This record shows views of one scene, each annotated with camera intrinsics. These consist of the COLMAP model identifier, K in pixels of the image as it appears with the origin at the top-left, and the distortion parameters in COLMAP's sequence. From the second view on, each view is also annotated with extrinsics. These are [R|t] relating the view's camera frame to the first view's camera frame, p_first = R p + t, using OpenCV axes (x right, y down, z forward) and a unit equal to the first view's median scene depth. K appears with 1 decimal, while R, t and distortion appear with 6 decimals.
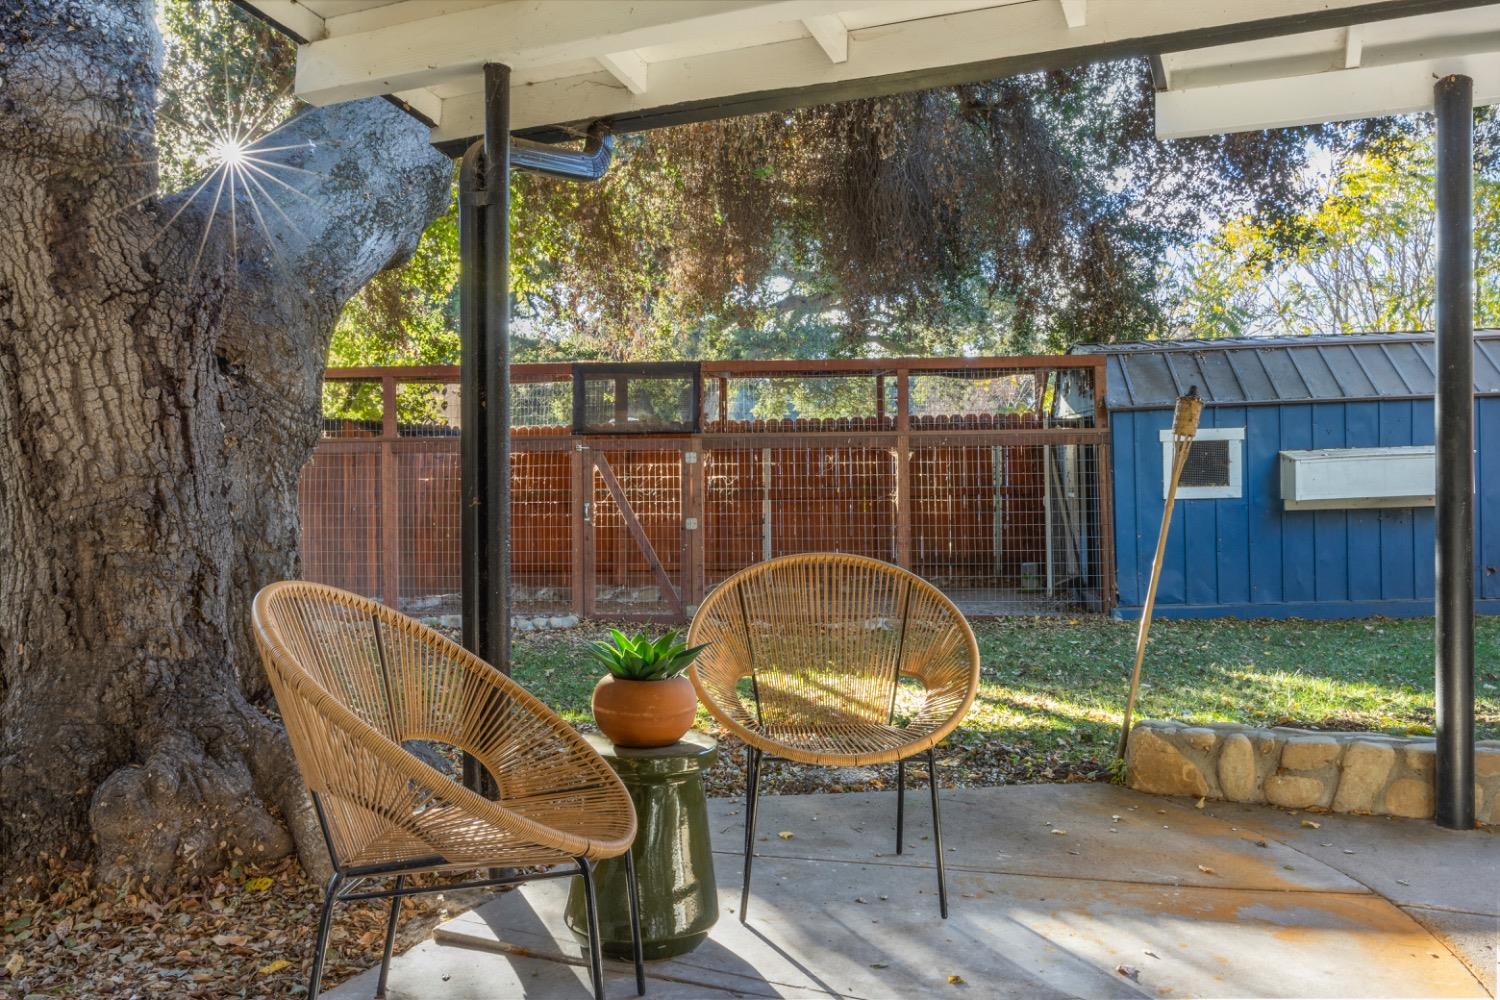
lens RADIAL K [[1216.5, 0, 750.0], [0, 1216.5, 500.0], [0, 0, 1]] dist [0.004325, -0.000195]
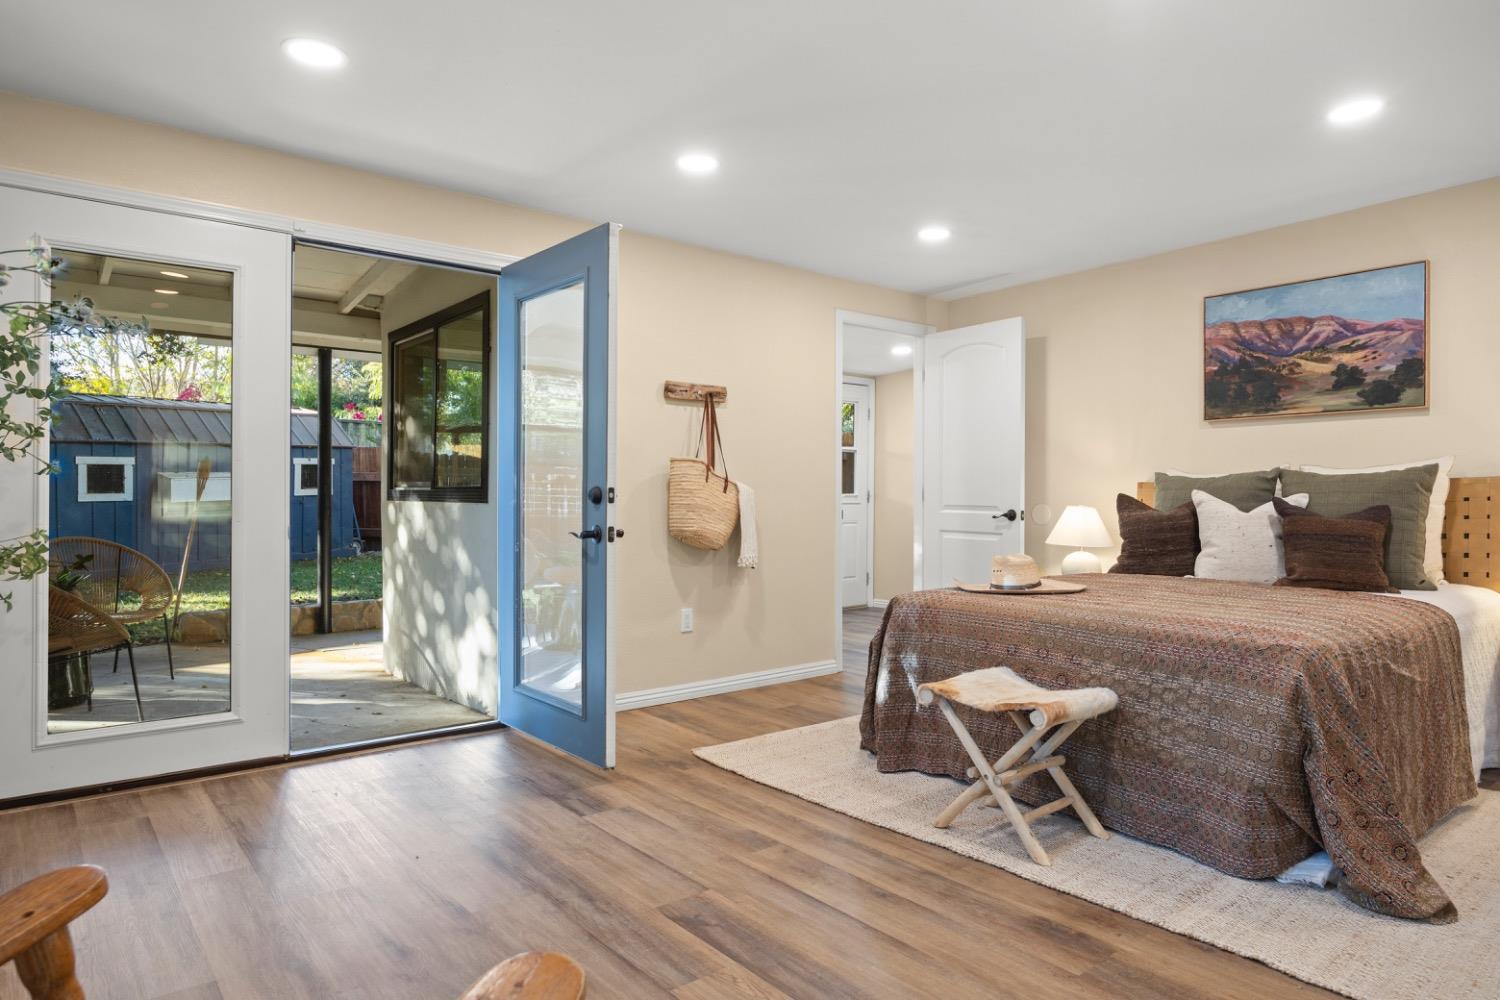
lens RADIAL K [[920.6, 0, 750.0], [0, 920.6, 500.0], [0, 0, 1]] dist [-0.000312, -0.000230]
pose [[0.456071, -0.000796, 0.889943, -0.309451], [-0.004998, 0.999982, 0.003456, -0.010947], [-0.889929, -0.006024, 0.456059, -0.285848]]
